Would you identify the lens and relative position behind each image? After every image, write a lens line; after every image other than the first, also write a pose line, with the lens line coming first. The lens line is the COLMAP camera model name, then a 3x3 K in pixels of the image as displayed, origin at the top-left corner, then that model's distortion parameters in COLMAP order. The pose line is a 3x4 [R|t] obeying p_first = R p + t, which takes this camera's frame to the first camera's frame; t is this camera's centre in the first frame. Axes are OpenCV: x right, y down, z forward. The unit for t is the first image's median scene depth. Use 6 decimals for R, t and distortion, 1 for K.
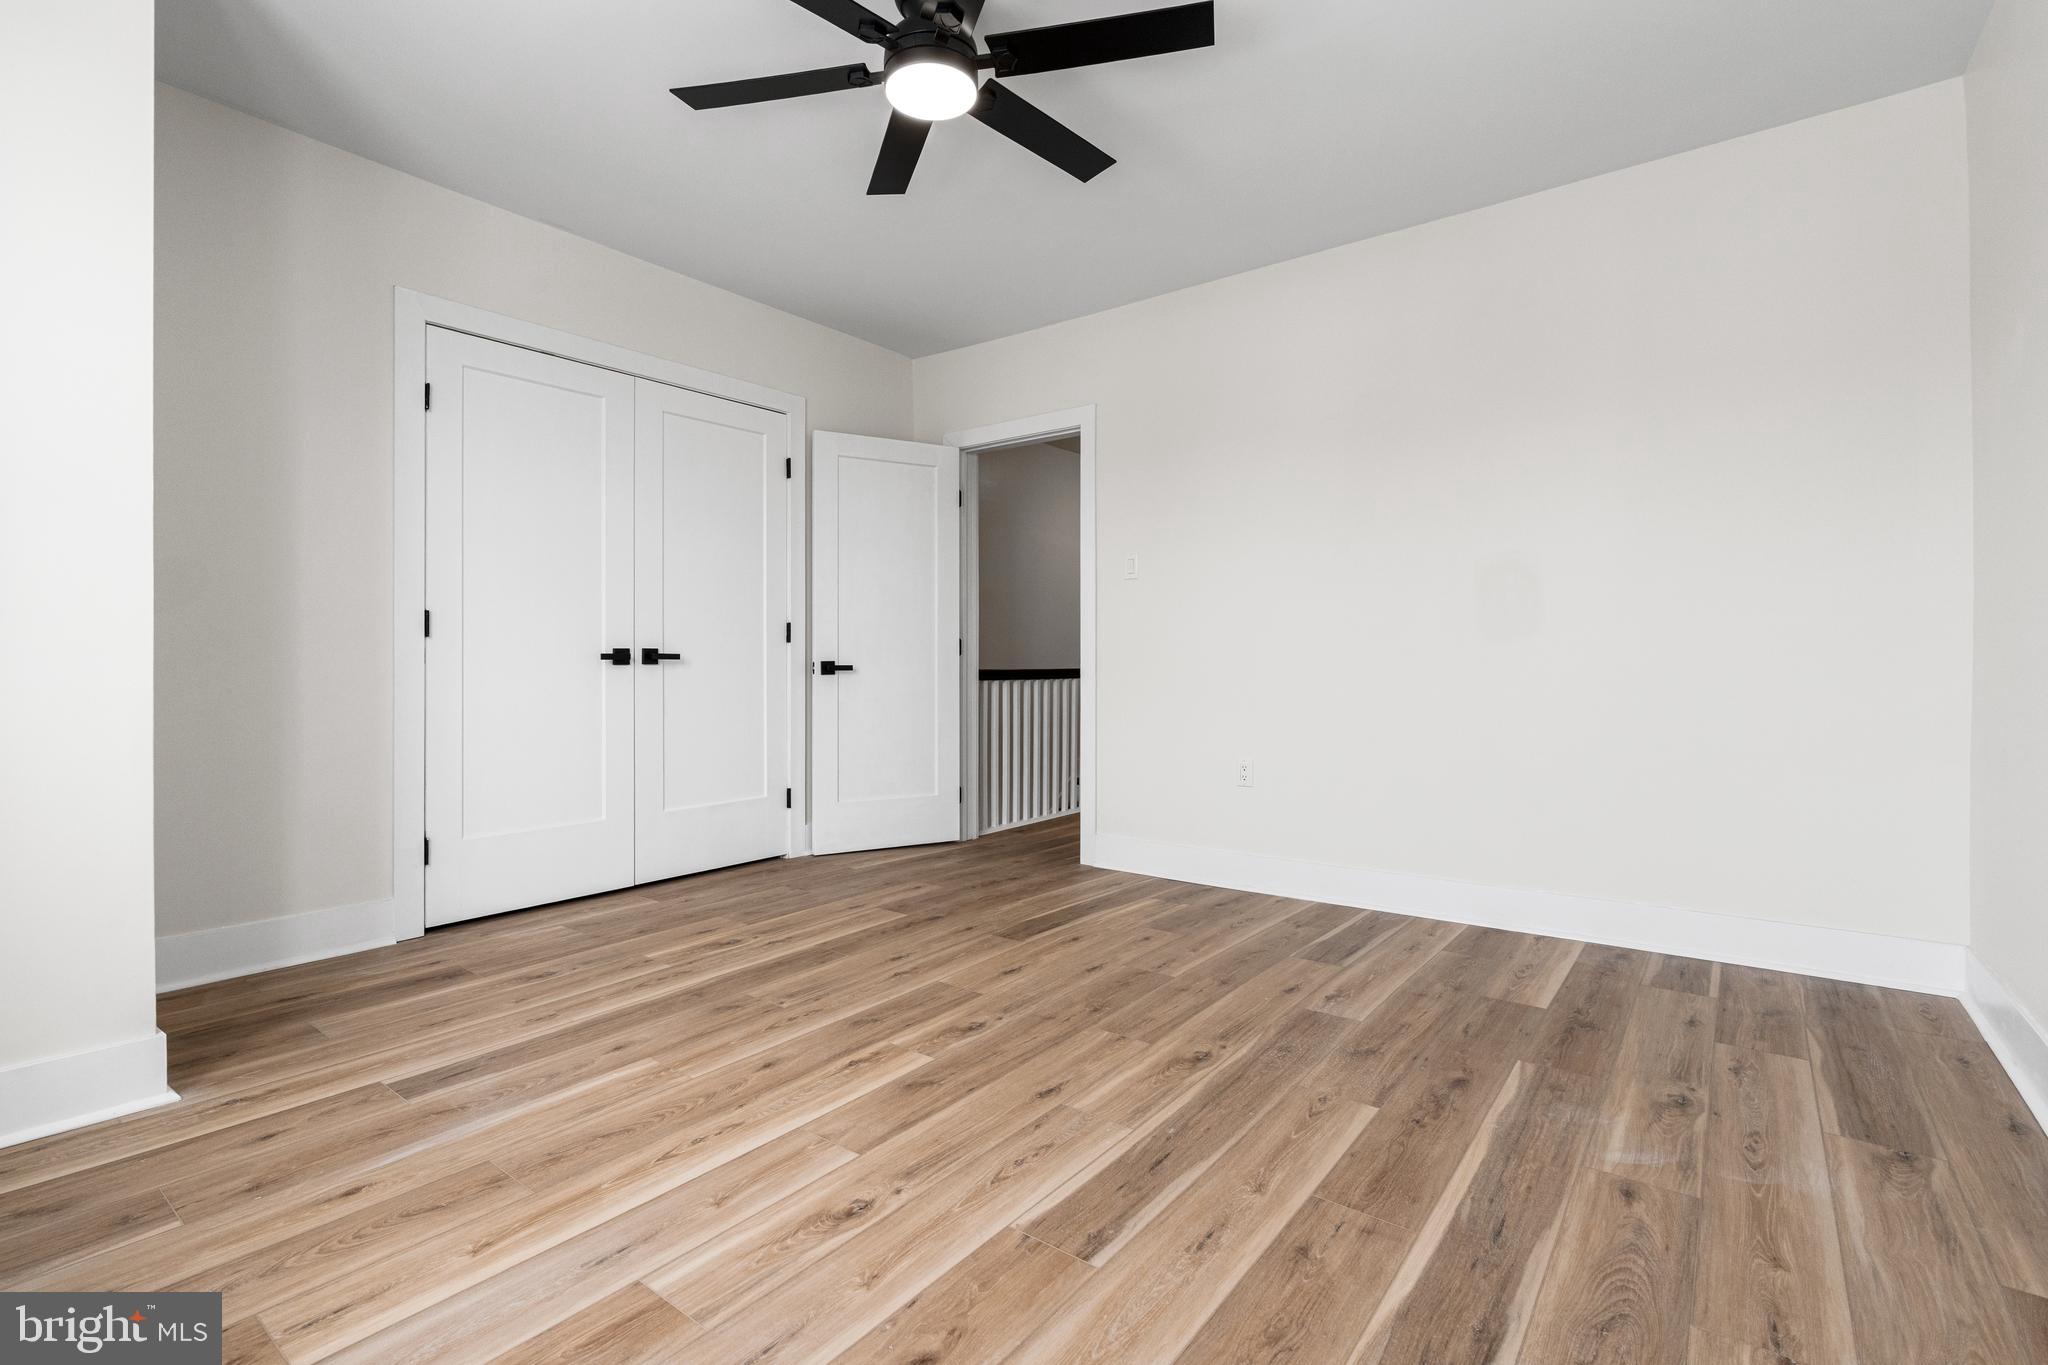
lens RADIAL K [[628.3, 0, 1012.3], [0, 628.3, 684.6], [0, 0, 1]] dist [-0.005773, 0.000246]
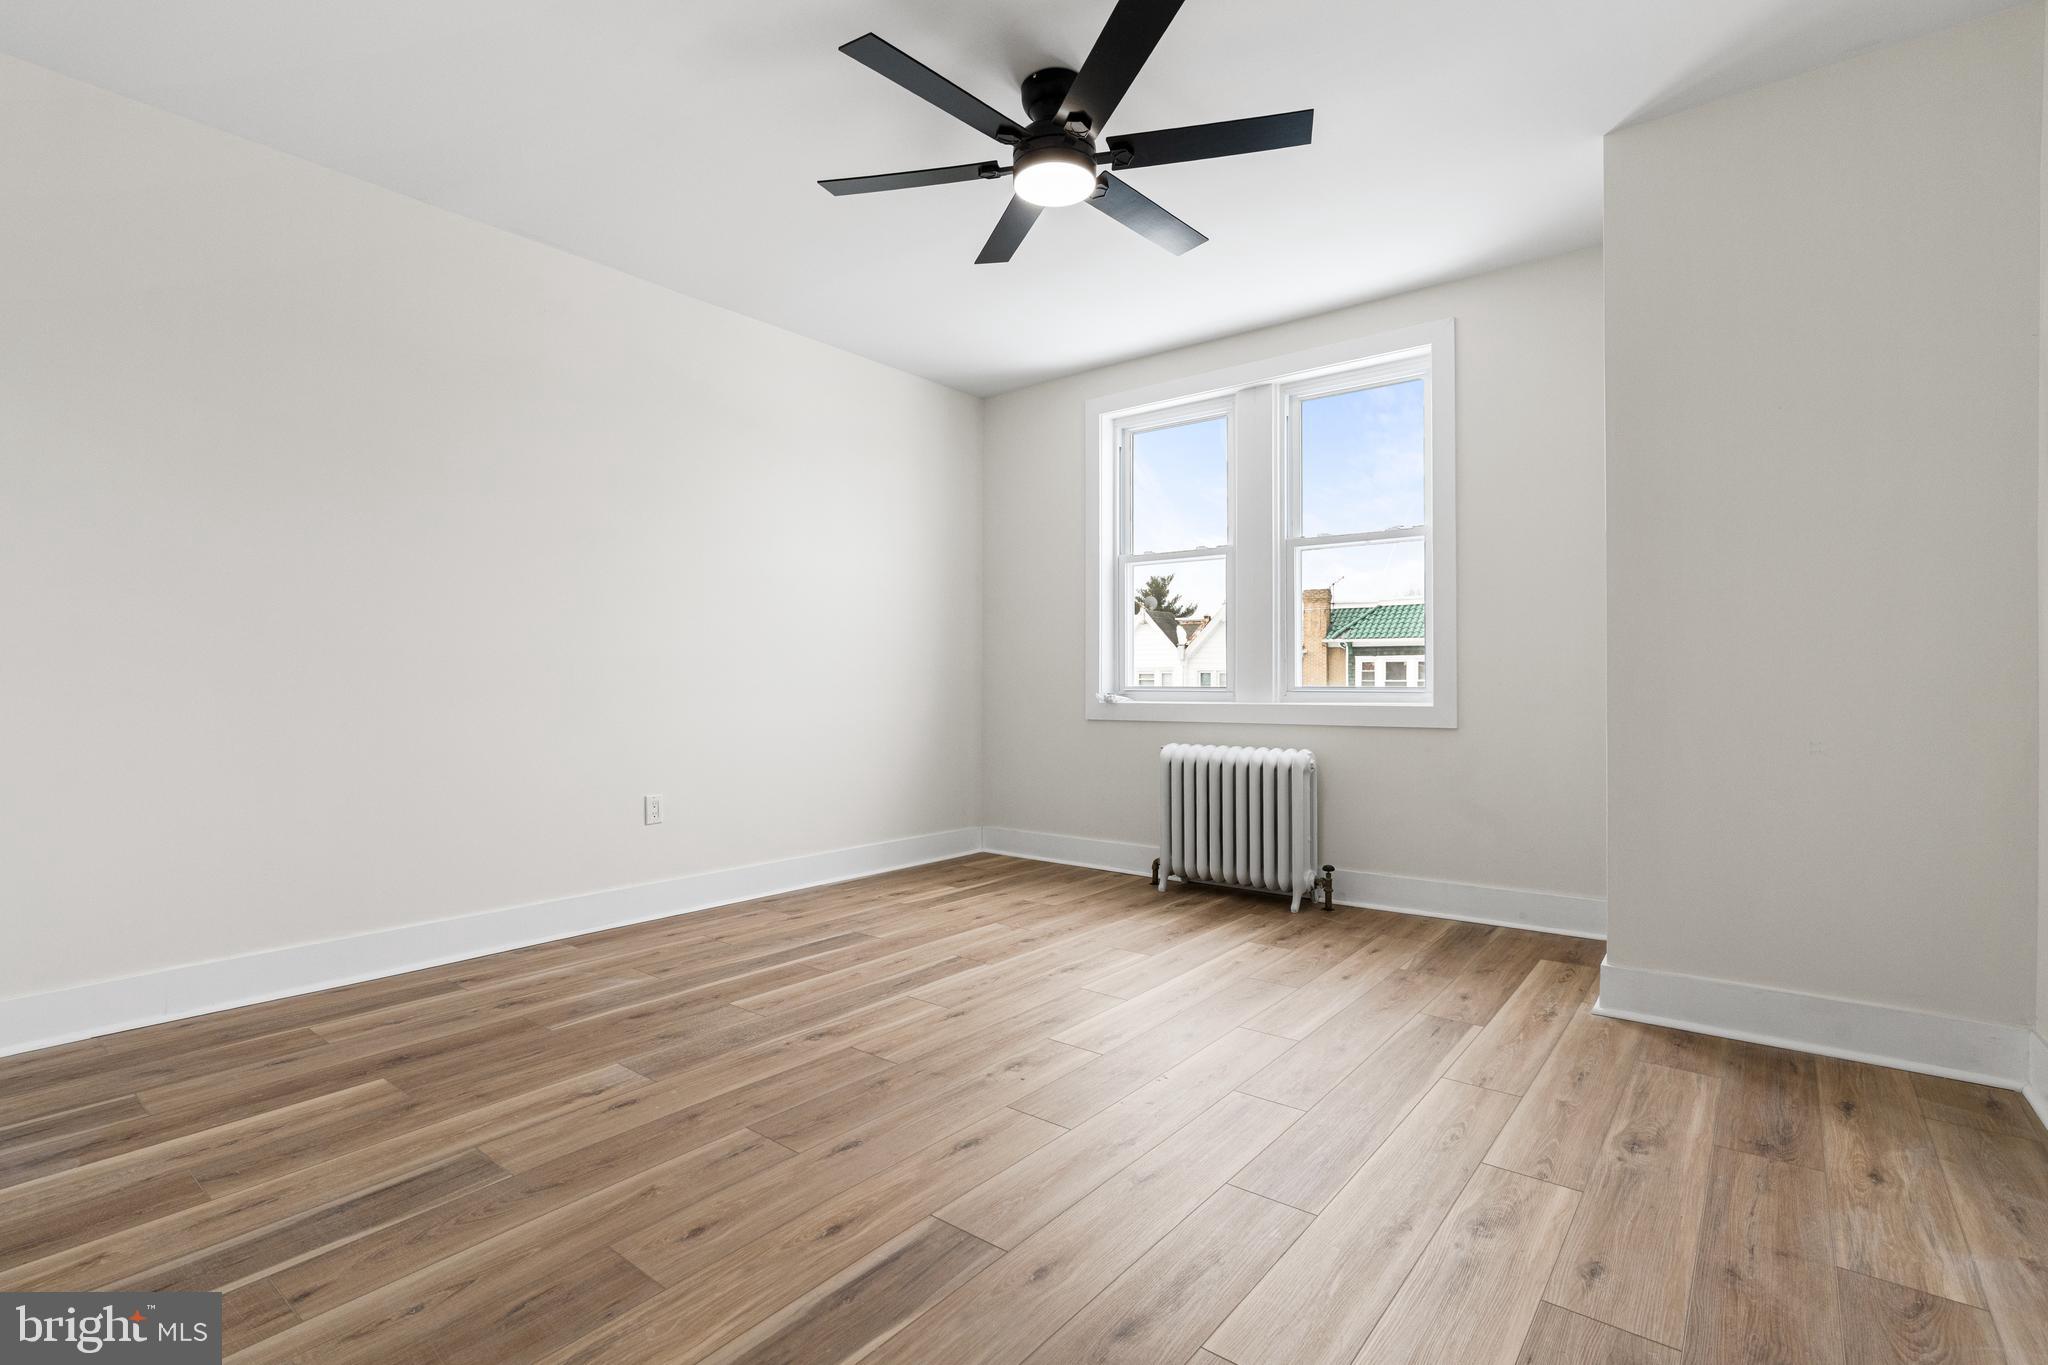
lens RADIAL K [[628.3, 0, 1012.3], [0, 628.3, 684.6], [0, 0, 1]] dist [-0.005773, 0.000246]
pose [[-0.999740, -0.001832, 0.022749, -0.080586], [-0.000829, 0.999030, 0.044026, -0.099659], [-0.022808, 0.043996, -0.998771, 2.068375]]
